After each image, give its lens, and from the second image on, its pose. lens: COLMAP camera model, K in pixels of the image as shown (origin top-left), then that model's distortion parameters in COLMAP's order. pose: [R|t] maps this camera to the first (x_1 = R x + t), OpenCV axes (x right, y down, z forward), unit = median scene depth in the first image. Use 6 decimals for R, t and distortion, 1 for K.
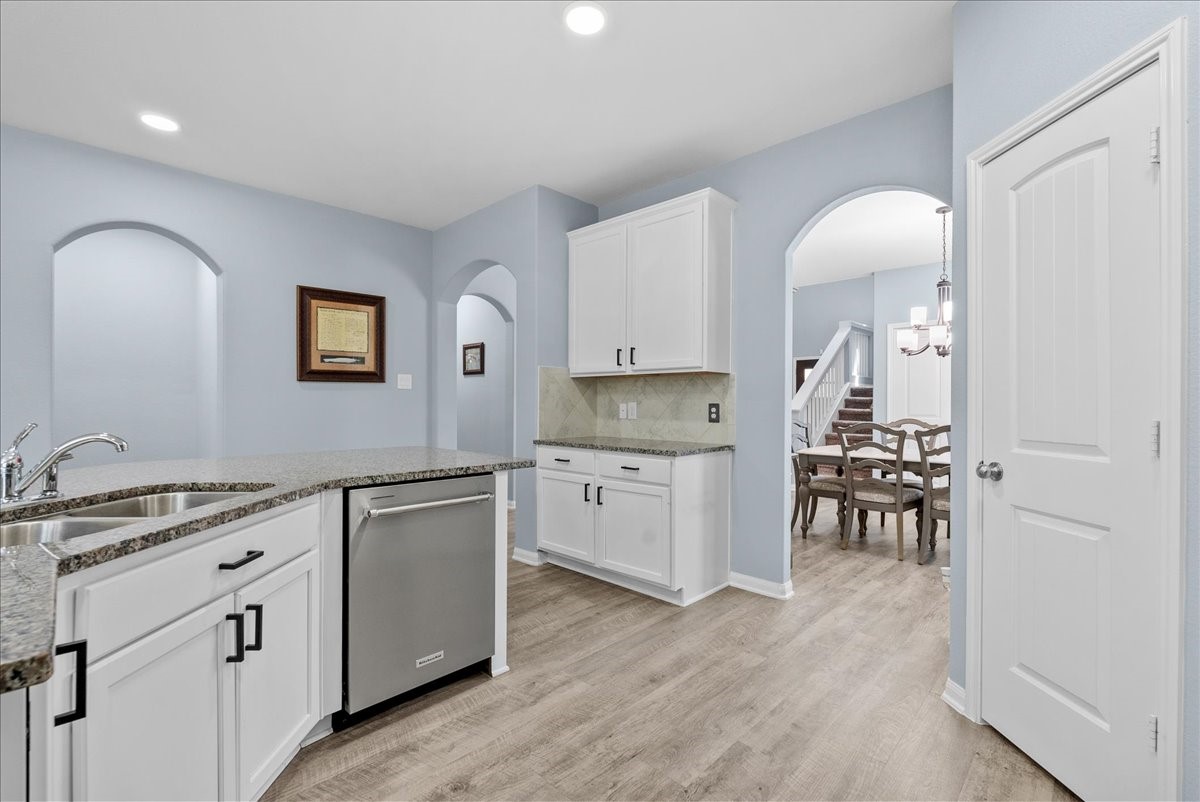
lens RADIAL K [[527.4, 0, 596.5], [0, 527.4, 400.9], [0, 0, 1]] dist [-0.007885, 0.001482]
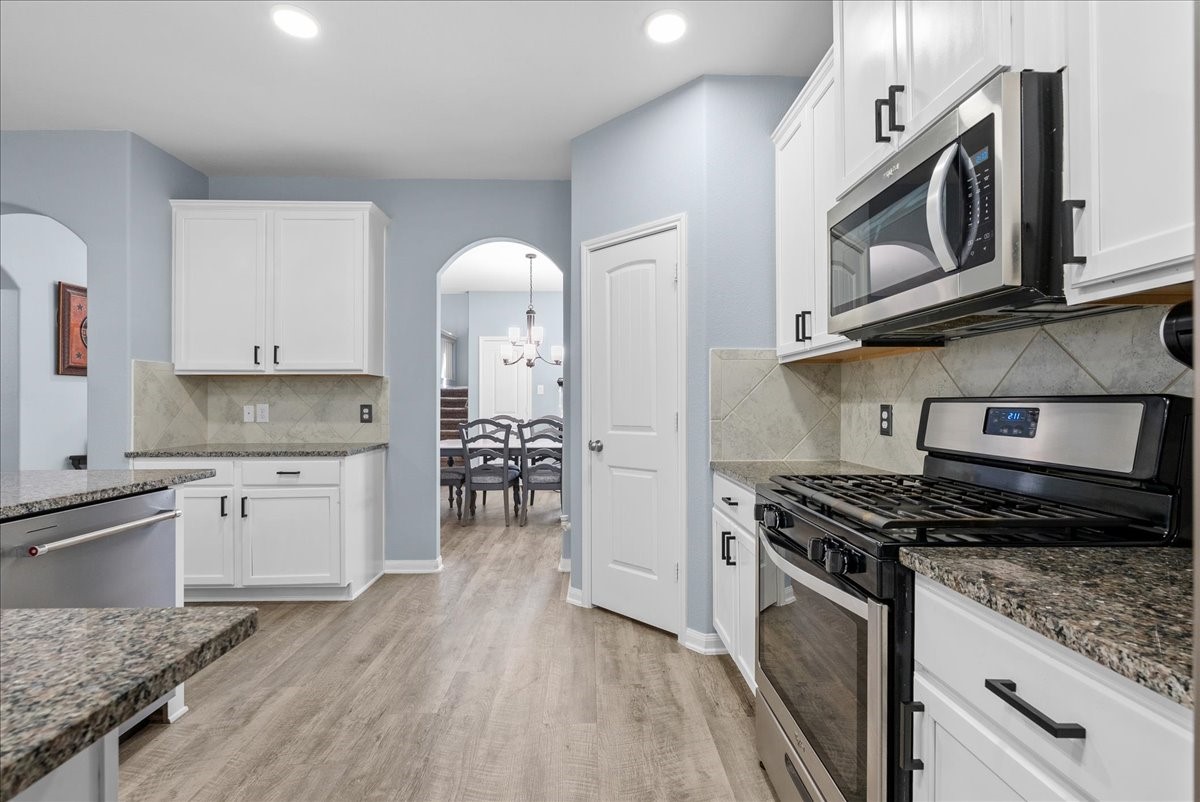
lens RADIAL K [[527.4, 0, 601.4], [0, 527.4, 399.5], [0, 0, 1]] dist [-0.007885, 0.001482]
pose [[0.703681, -0.002376, 0.710512, -0.203711], [0.003608, 0.999993, -0.000230, -0.003403], [-0.710507, 0.002726, 0.703685, -0.073684]]
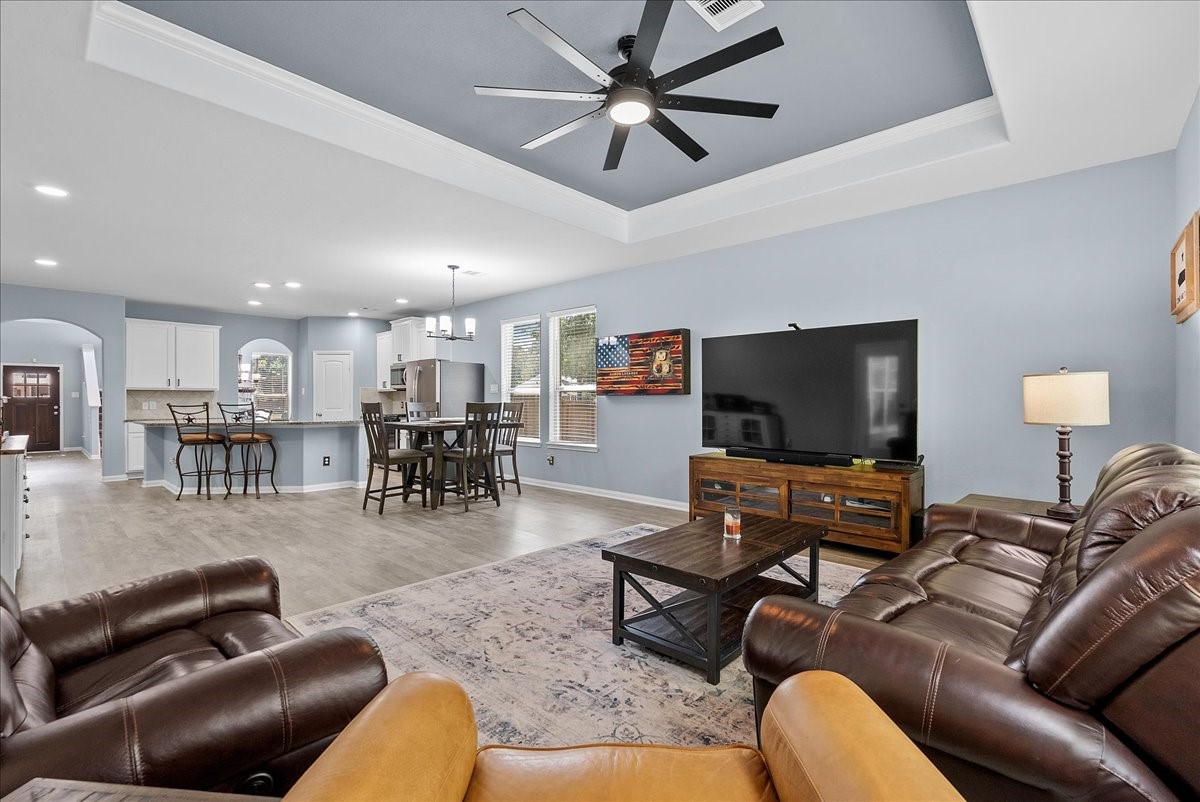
lens RADIAL K [[527.4, 0, 603.6], [0, 527.4, 401.5], [0, 0, 1]] dist [-0.007885, 0.001482]
pose [[-0.037160, -0.002197, 0.999307, -2.595043], [0.000565, 0.999997, 0.002220, -0.001886], [-0.999309, 0.000647, -0.037158, -0.922909]]
